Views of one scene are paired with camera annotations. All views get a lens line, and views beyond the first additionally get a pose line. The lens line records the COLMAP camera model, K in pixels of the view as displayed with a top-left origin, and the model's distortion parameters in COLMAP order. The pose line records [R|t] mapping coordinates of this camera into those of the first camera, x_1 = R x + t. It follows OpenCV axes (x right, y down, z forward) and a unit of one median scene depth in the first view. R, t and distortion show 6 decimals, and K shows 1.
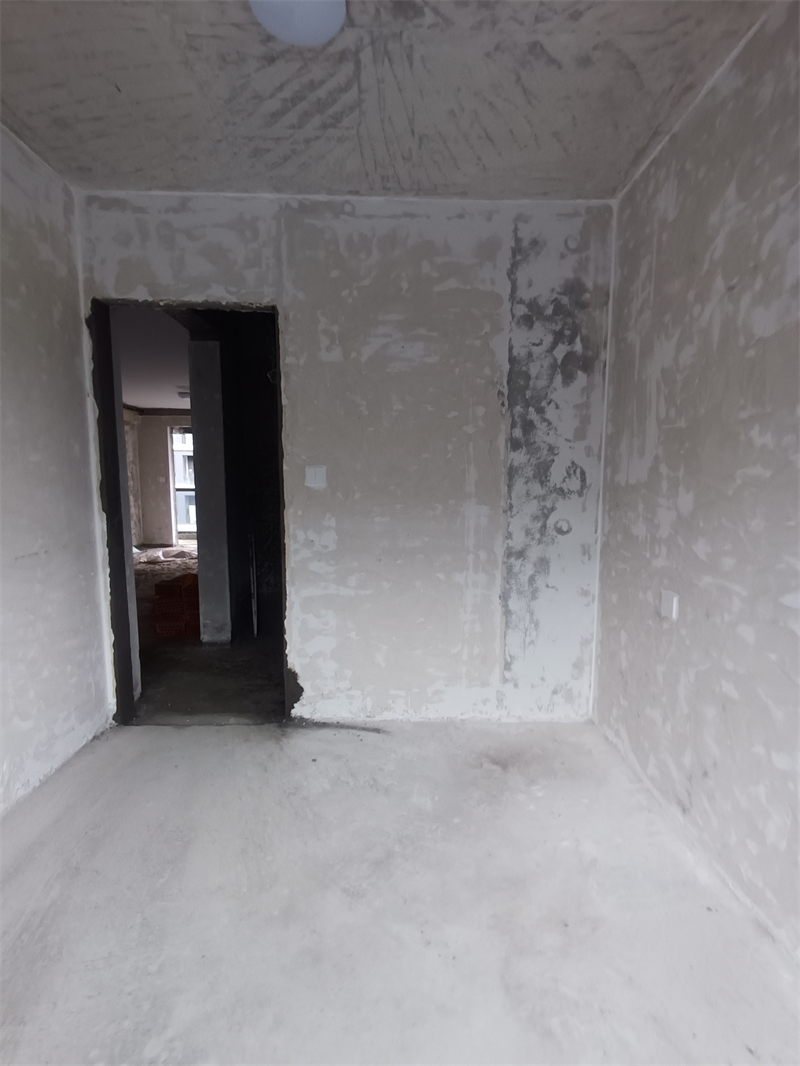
lens RADIAL K [[489.0, 0, 406.2], [0, 489.0, 537.1], [0, 0, 1]] dist [0.001326, -0.003015]
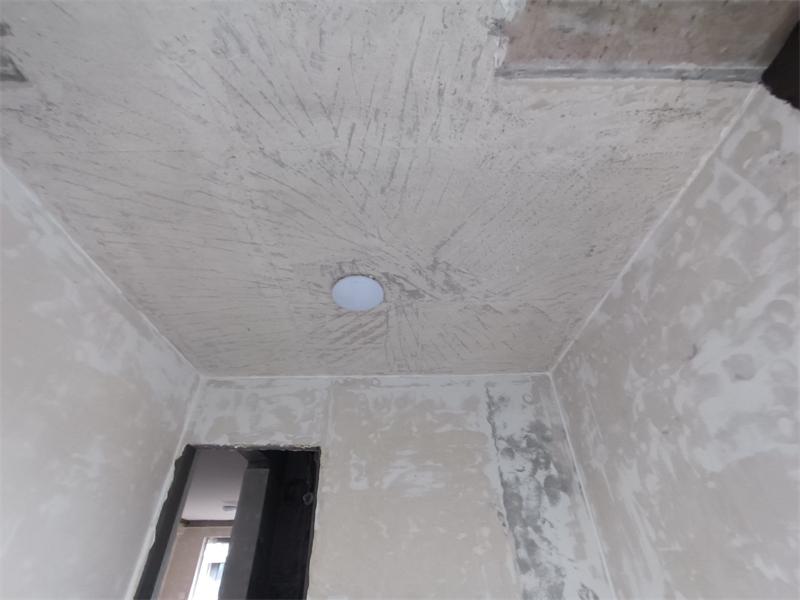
lens RADIAL K [[367.0, 0, 396.5], [0, 367.0, 303.4], [0, 0, 1]] dist [0.001326, -0.003015]
pose [[0.999551, -0.029140, -0.007000, -0.037673], [0.016066, 0.718193, -0.695658, -0.049427], [0.025299, 0.695233, 0.718339, 0.005455]]
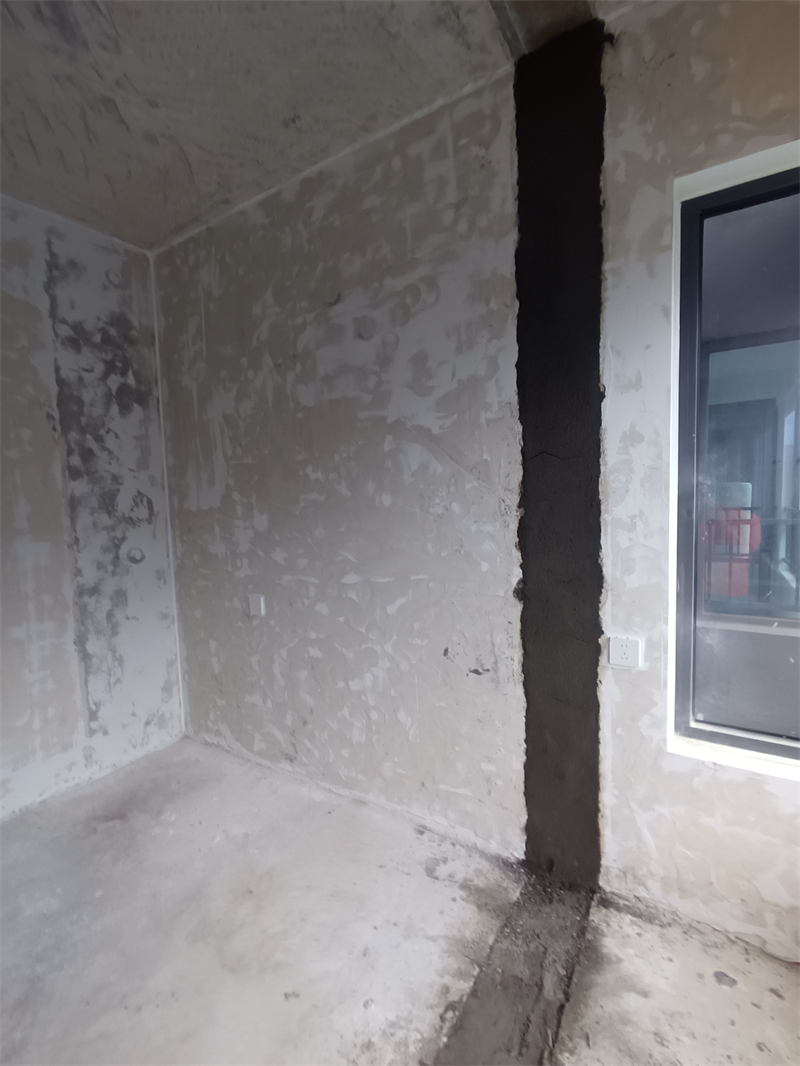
lens RADIAL K [[489.0, 0, 404.1], [0, 489.0, 538.3], [0, 0, 1]] dist [0.001326, -0.003015]
pose [[0.553383, -0.087333, 0.828336, -0.219796], [0.132222, 0.991088, 0.016159, -0.000066], [-0.822365, 0.100582, 0.559999, -0.014430]]
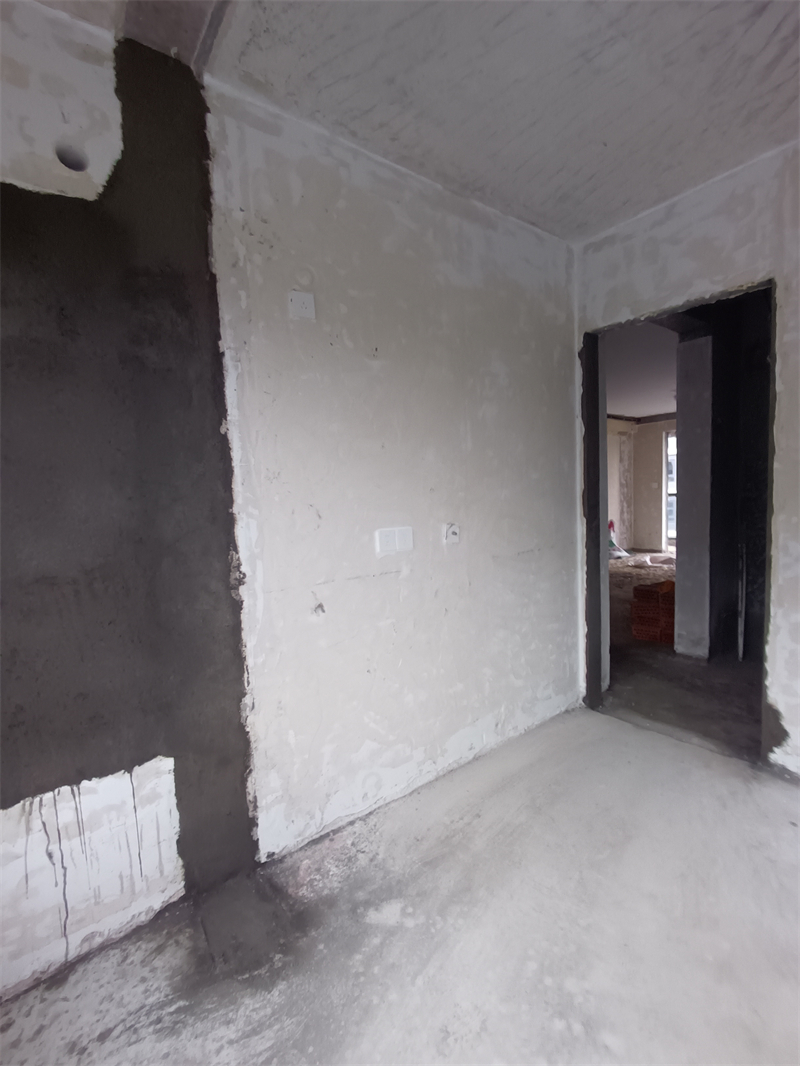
lens RADIAL K [[489.0, 0, 403.9], [0, 489.0, 537.5], [0, 0, 1]] dist [0.001326, -0.003015]
pose [[0.584728, 0.037365, -0.810369, 0.066381], [-0.045975, 0.998860, 0.012882, -0.000254], [0.809926, 0.029724, 0.585779, -0.011178]]
